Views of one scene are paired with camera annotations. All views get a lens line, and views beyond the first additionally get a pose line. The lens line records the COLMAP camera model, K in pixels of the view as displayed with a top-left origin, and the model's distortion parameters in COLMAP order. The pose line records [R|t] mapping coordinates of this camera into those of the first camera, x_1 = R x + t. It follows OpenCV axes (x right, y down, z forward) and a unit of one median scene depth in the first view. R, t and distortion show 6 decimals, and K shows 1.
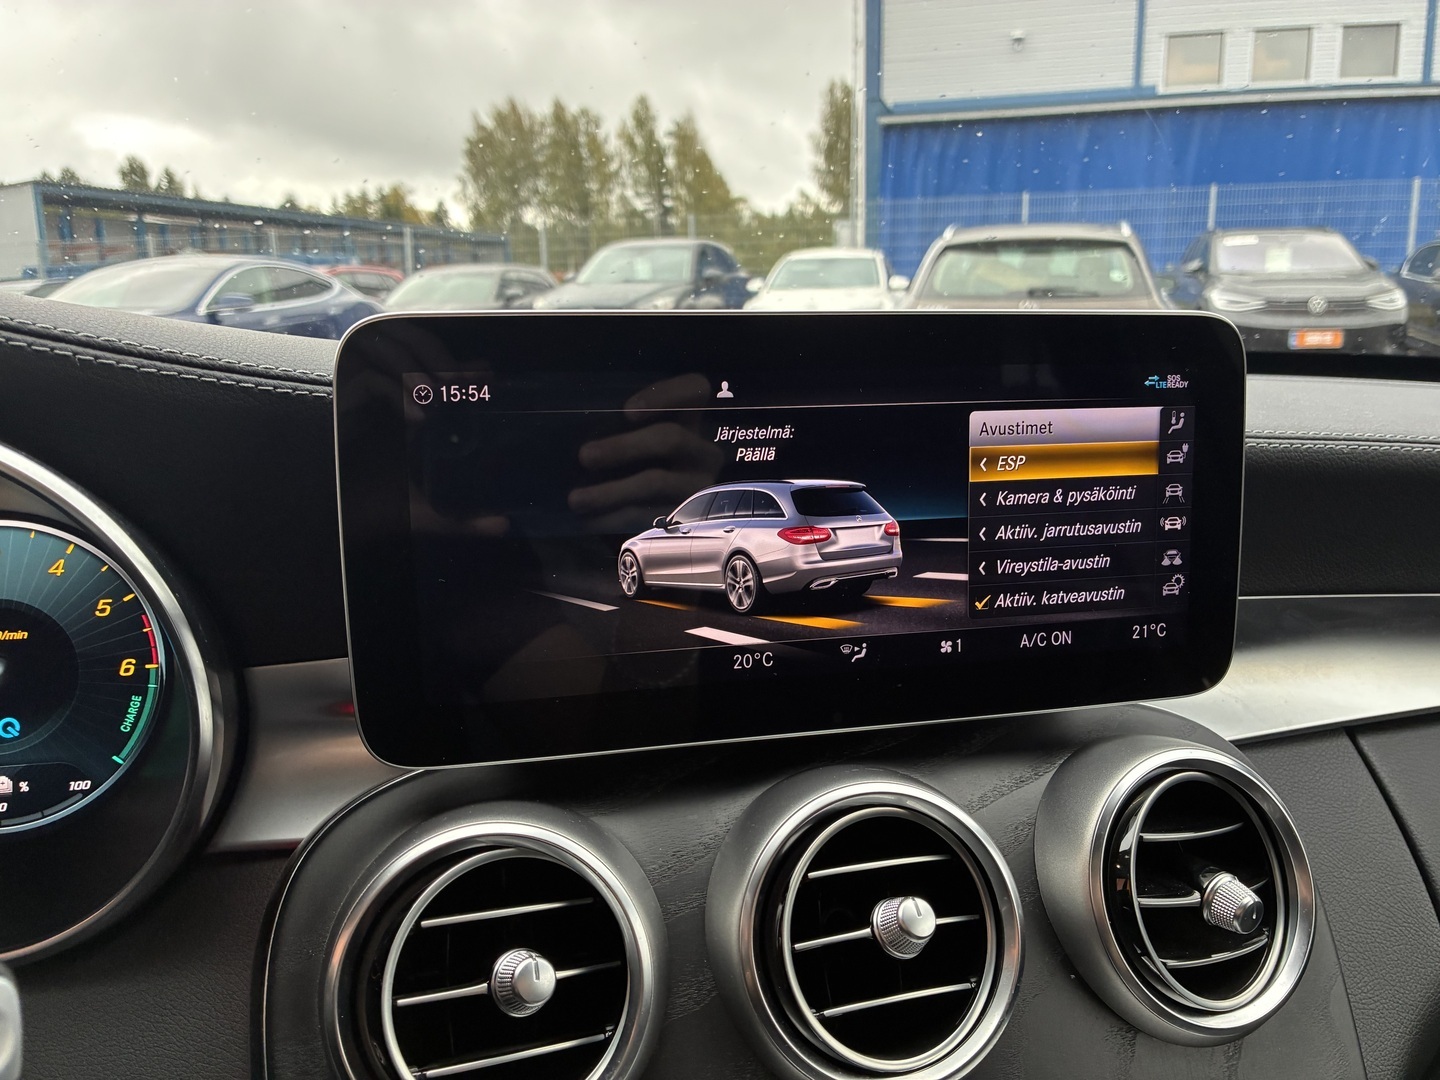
lens RADIAL K [[1086.3, 0, 726.7], [0, 1086.3, 550.7], [0, 0, 1]] dist [0.003779, -0.003138]
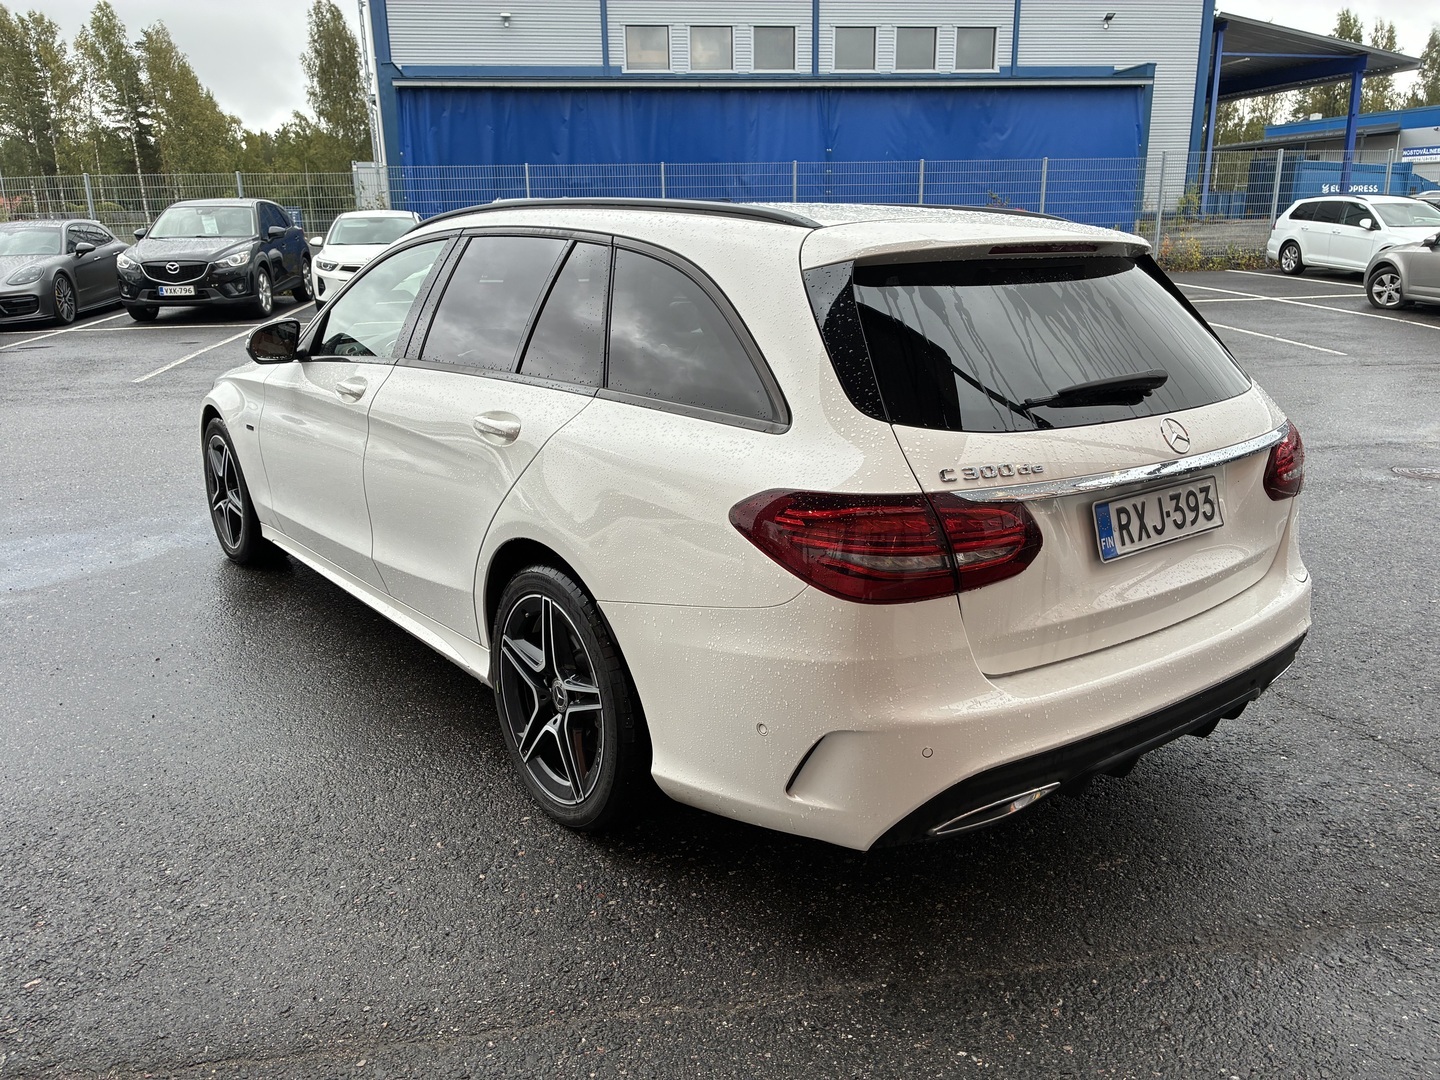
lens RADIAL K [[1100.1, 0, 720.0], [0, 1100.1, 540.0], [0, 0, 1]] dist [0.001469, -0.008925]
pose [[0.912500, -0.110050, 0.393996, -1.967569], [0.088224, 0.993411, 0.073149, 0.911058], [-0.399451, -0.031989, 0.916196, -7.597323]]
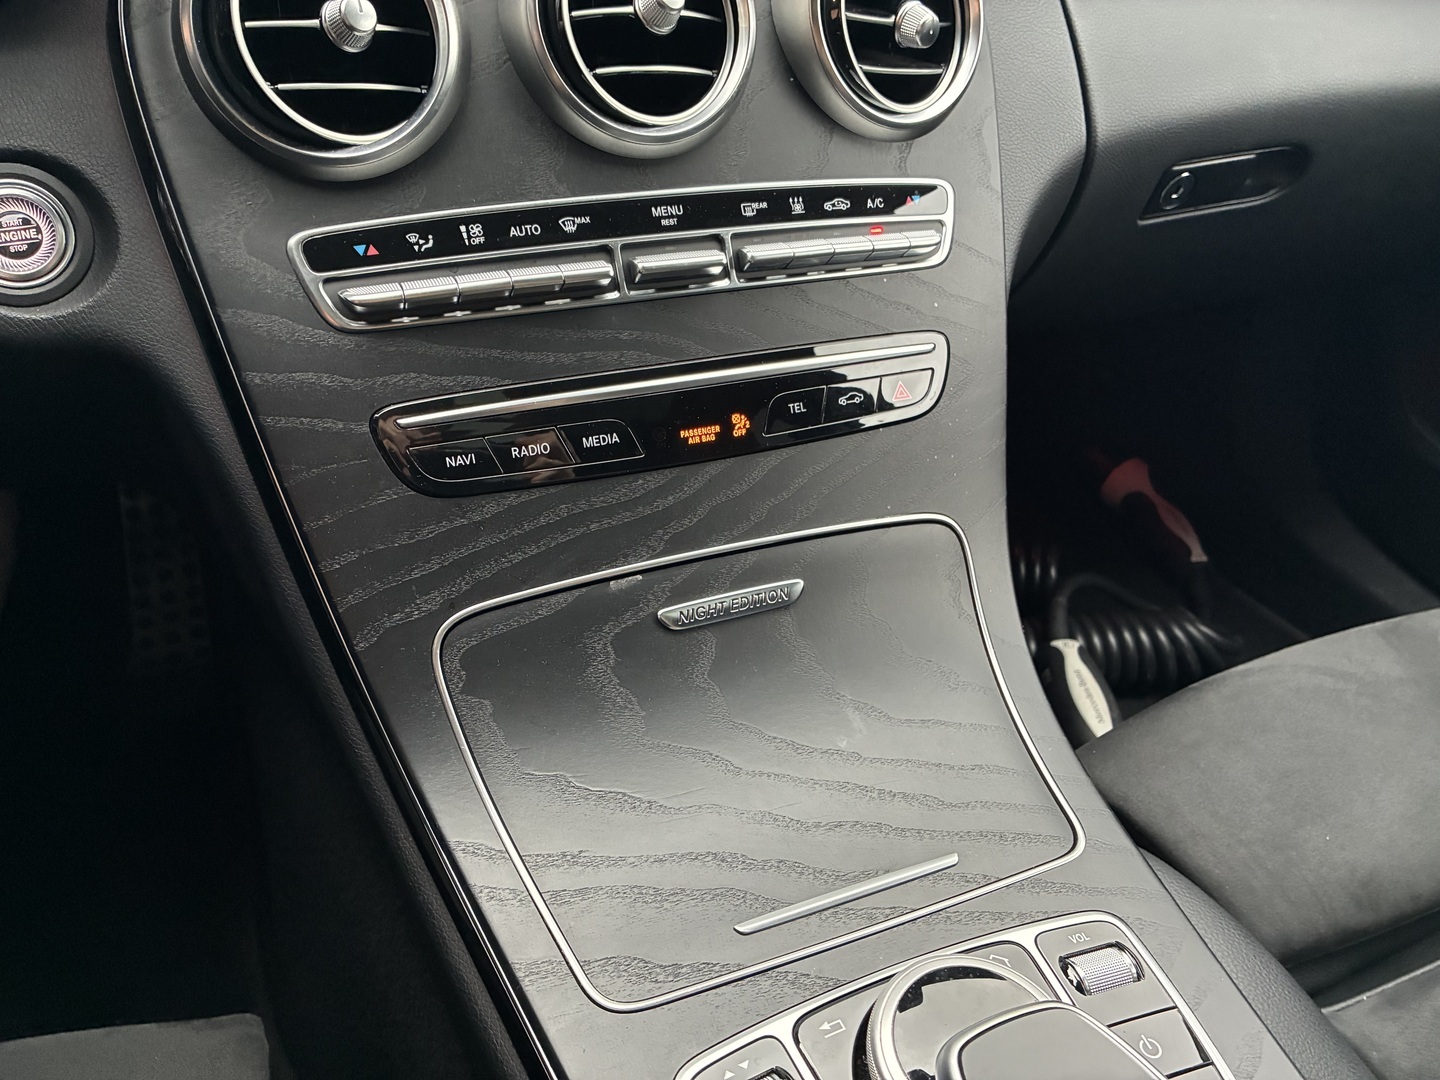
lens RADIAL K [[1100.1, 0, 720.0], [0, 1100.1, 540.0], [0, 0, 1]] dist [0.001469, -0.008925]
pose [[0.984518, -0.037457, 0.171234, -0.007692], [-0.042183, 0.897559, 0.438871, 0.277367], [-0.170131, -0.439300, 0.882083, -0.329471]]
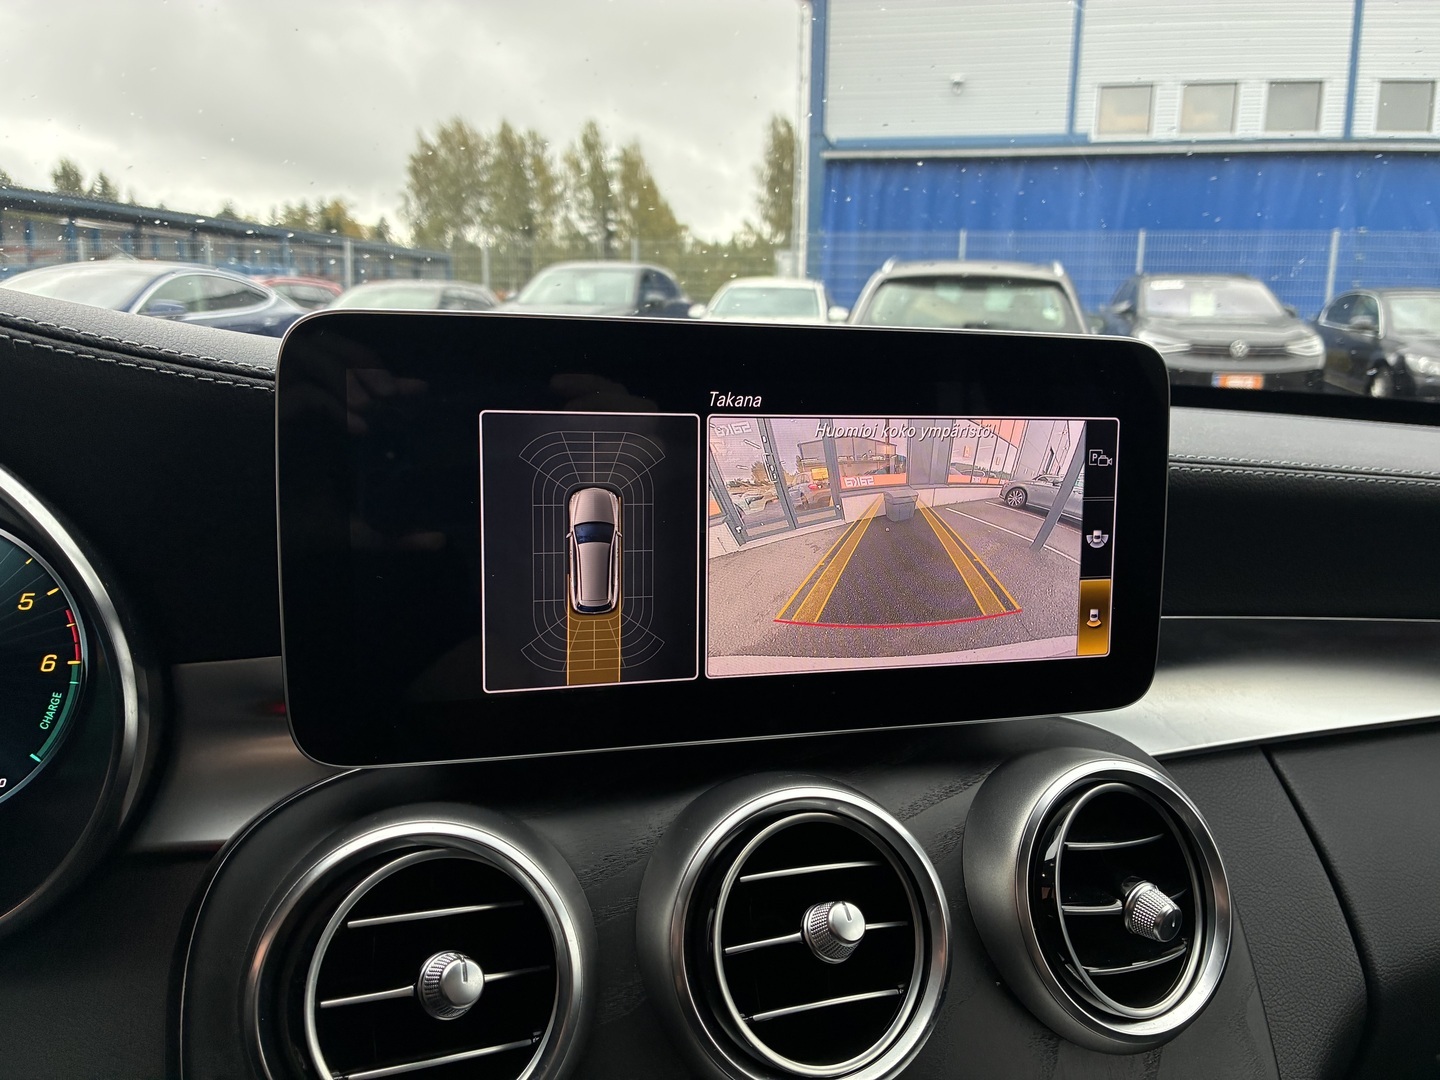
lens RADIAL K [[1086.4, 0, 720.0], [0, 1086.4, 540.0], [0, 0, 1]] dist [0.006091, -0.012734]
pose [[0.998331, 0.023898, 0.052582, -0.003277], [-0.022185, 0.999211, -0.032928, 0.015588], [-0.053327, 0.031706, 0.998074, -0.009795]]
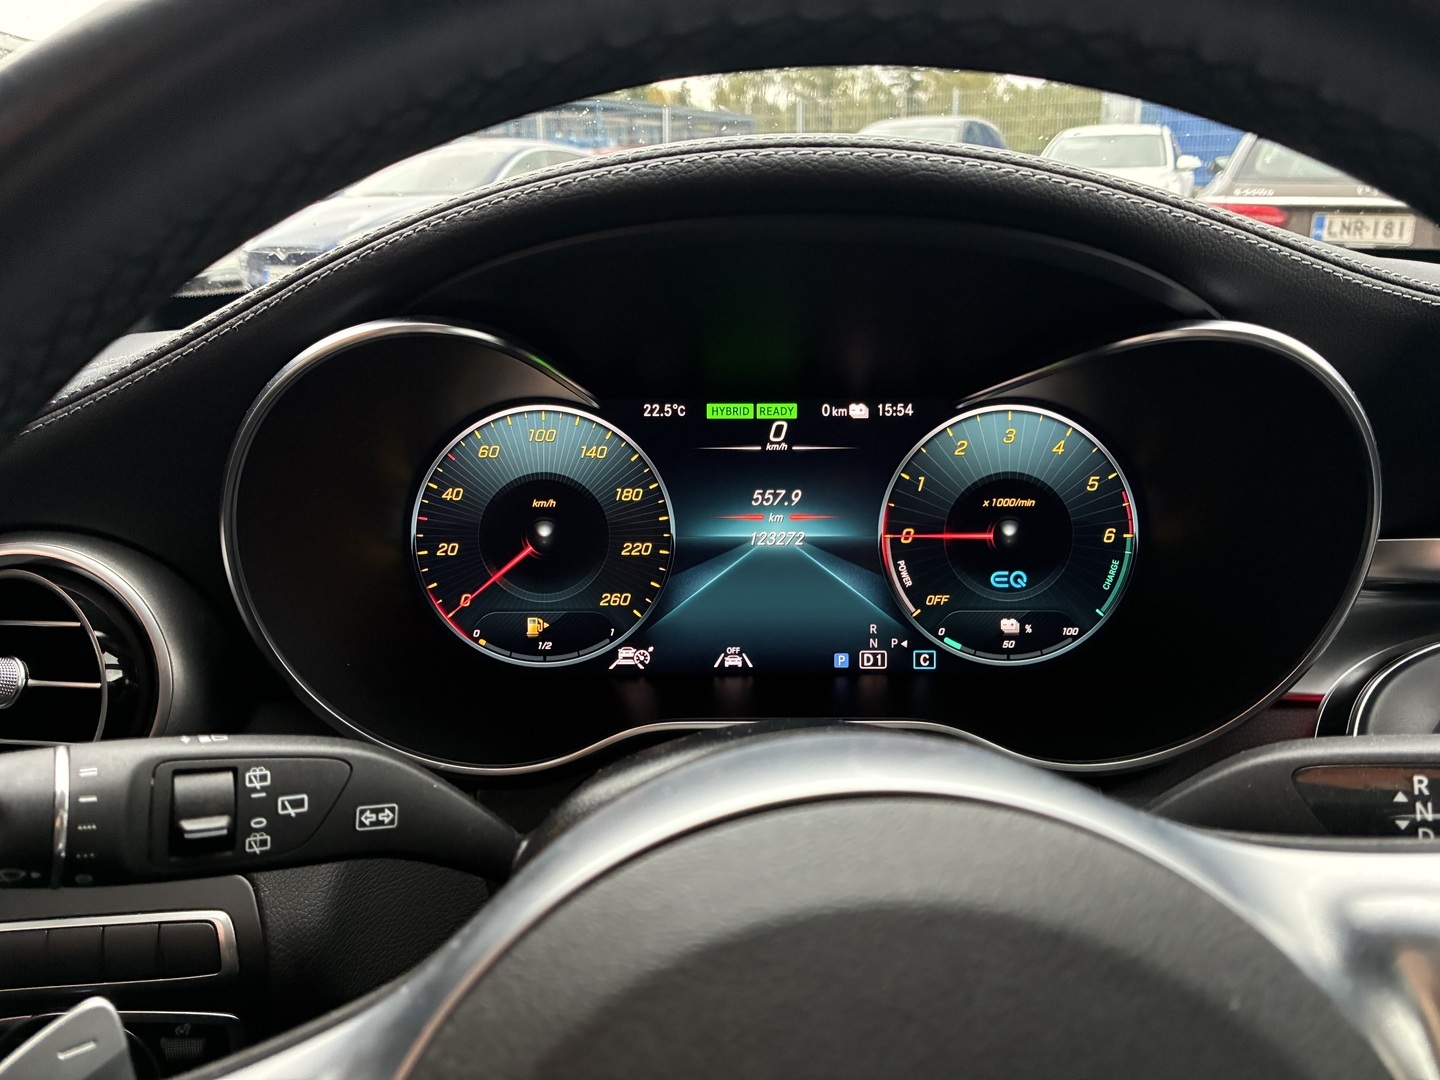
lens RADIAL K [[1087.8, 0, 725.8], [0, 1087.8, 543.1], [0, 0, 1]] dist [0.039901, -0.081733]
pose [[0.978915, 0.063545, -0.194130, -0.729268], [-0.045329, 0.994264, 0.096877, 0.020309], [0.199173, -0.086035, 0.976180, -0.233401]]
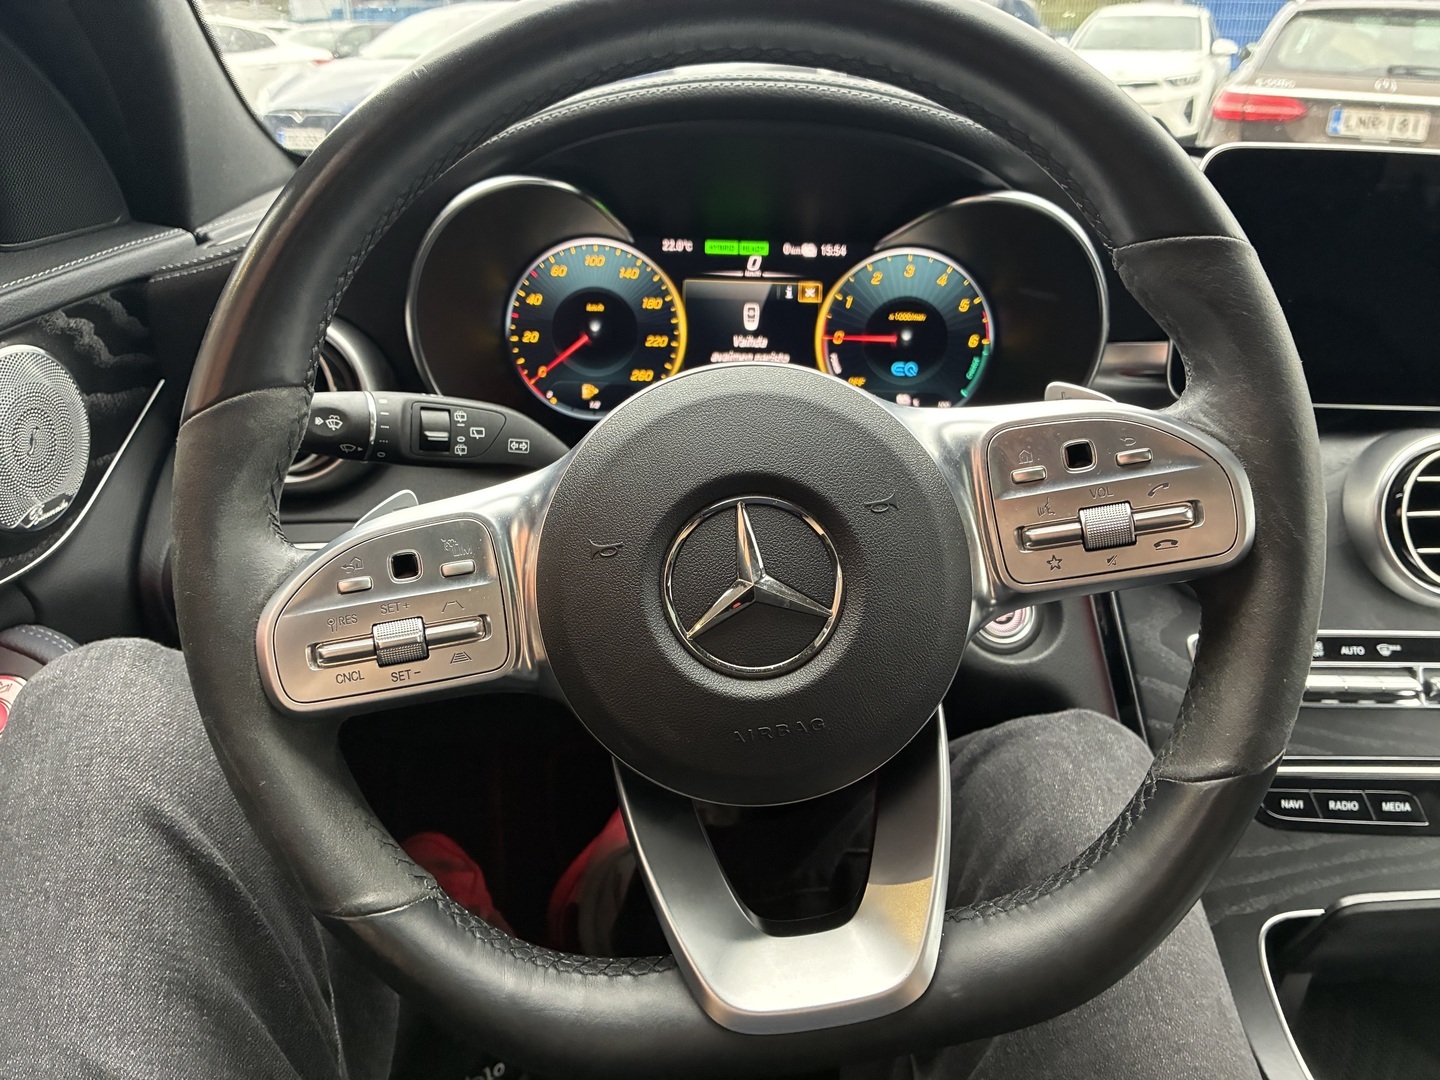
lens RADIAL K [[1087.8, 0, 725.8], [0, 1087.8, 543.1], [0, 0, 1]] dist [0.039901, -0.081733]
pose [[0.973559, 0.115288, -0.197210, -0.557099], [-0.075121, 0.976866, 0.200224, 0.103184], [0.215731, -0.180115, 0.959697, -0.832052]]
